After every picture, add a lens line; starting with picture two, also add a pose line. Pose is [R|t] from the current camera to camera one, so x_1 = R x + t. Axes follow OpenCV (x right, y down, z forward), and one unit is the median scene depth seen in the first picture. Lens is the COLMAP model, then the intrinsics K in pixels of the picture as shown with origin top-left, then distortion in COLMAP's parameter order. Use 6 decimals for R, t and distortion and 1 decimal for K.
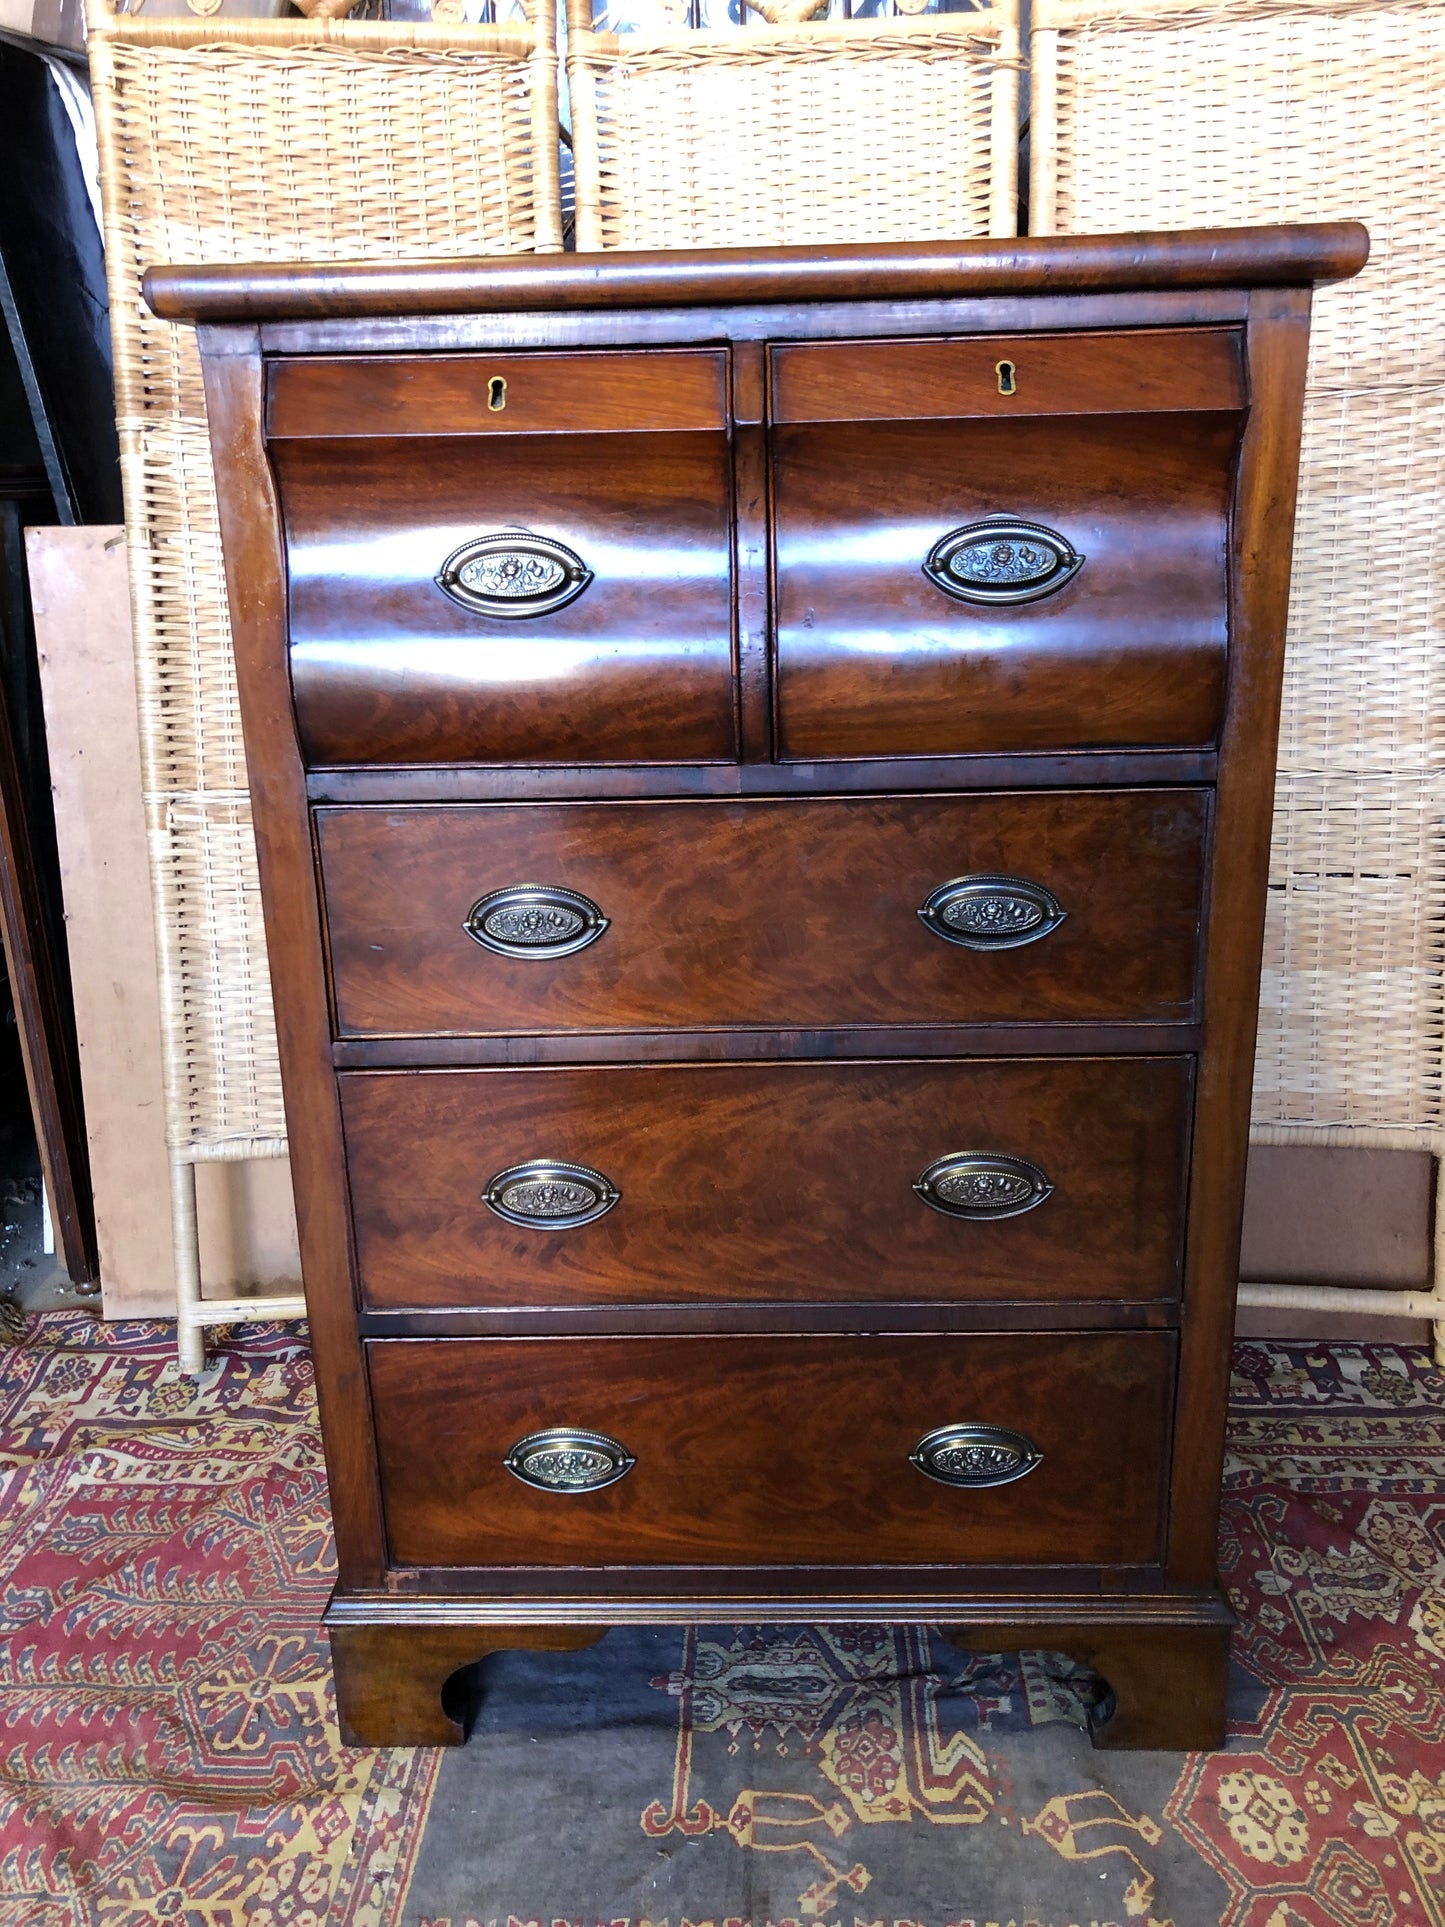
lens RADIAL K [[1563.9, 0, 736.3], [0, 1563.9, 953.2], [0, 0, 1]] dist [0.023405, -0.006240]
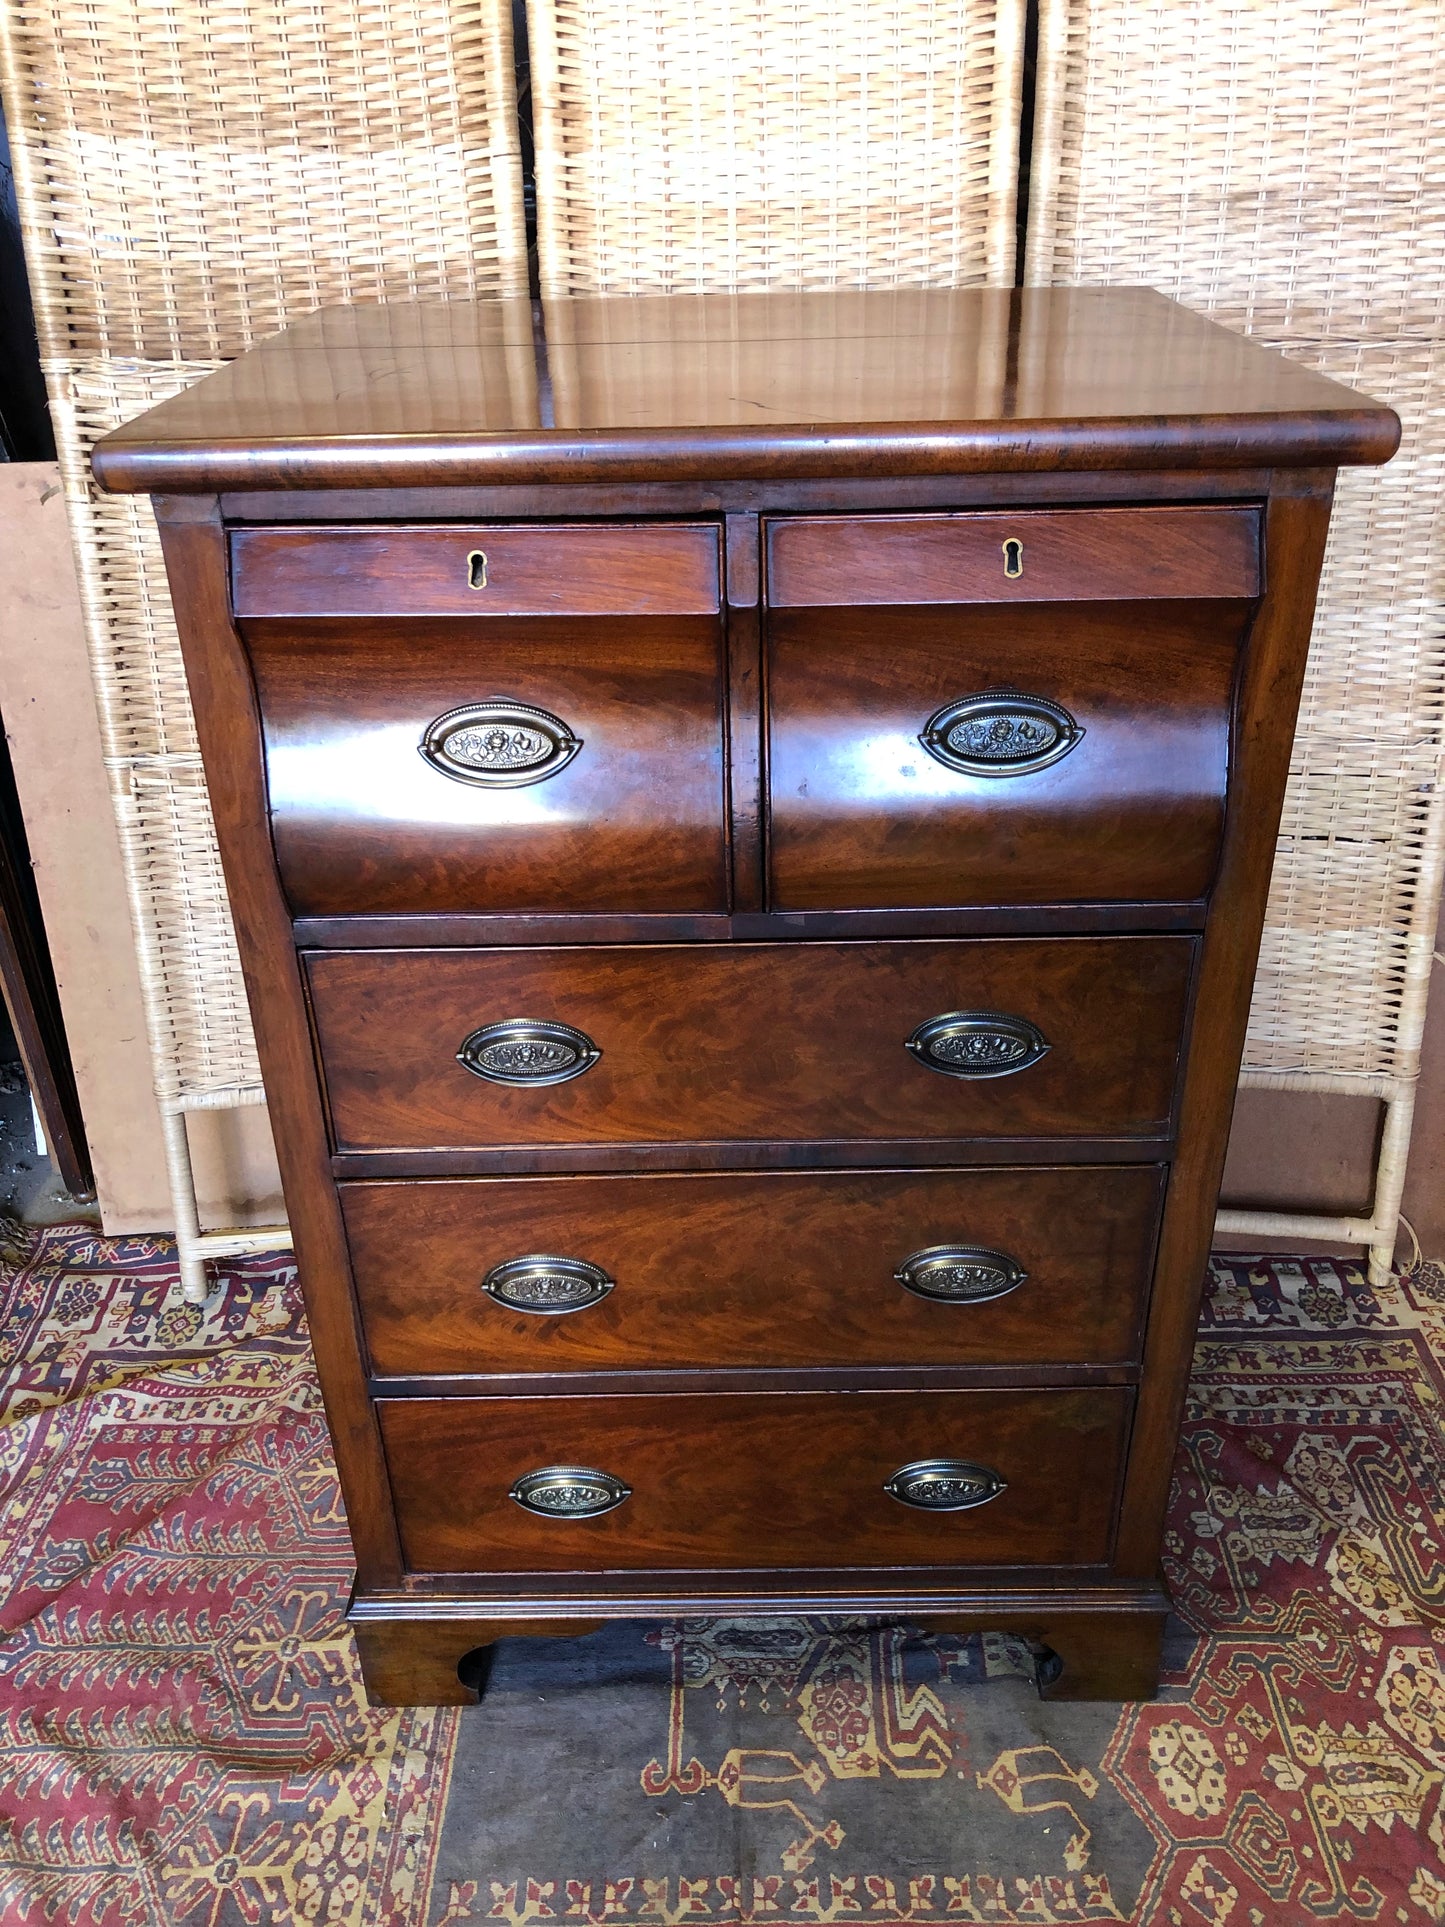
lens RADIAL K [[1566.2, 0, 733.2], [0, 1566.2, 958.4], [0, 0, 1]] dist [0.018610, -0.001715]
pose [[0.999653, -0.006578, 0.025527, -0.014761], [0.001108, 0.977991, 0.208646, -0.199532], [-0.026337, -0.208546, 0.977658, 0.012783]]
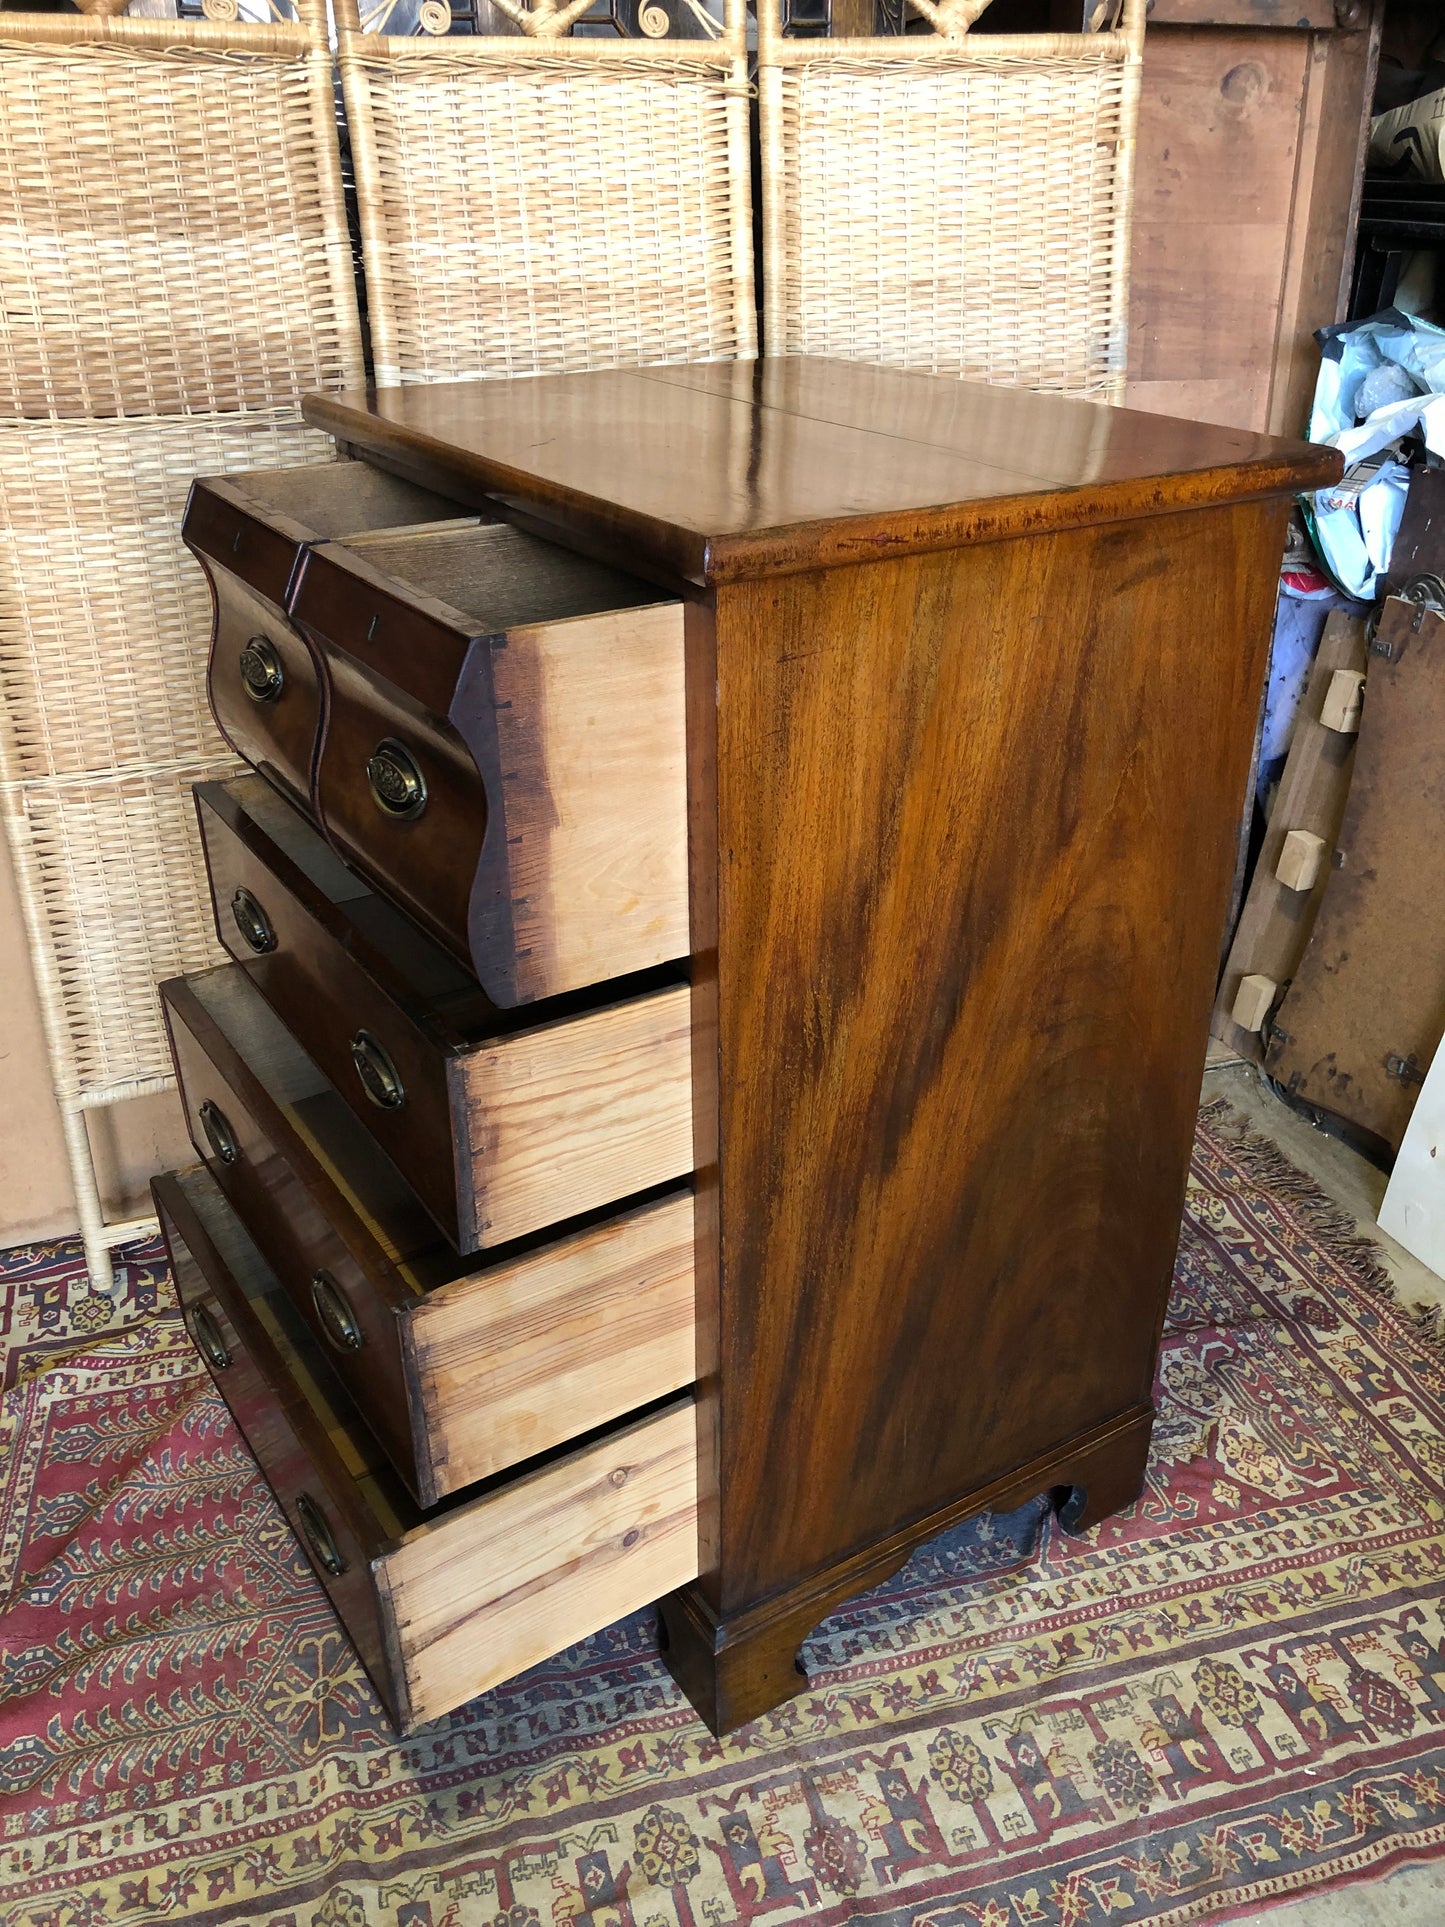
lens RADIAL K [[1601.3, 0, 755.9], [0, 1601.3, 964.5], [0, 0, 1]] dist [0.011834, 0.013233]
pose [[0.946087, -0.117664, 0.301787, -0.255806], [0.062006, 0.980247, 0.187805, -0.166798], [-0.317924, -0.158967, 0.934695, -0.210113]]
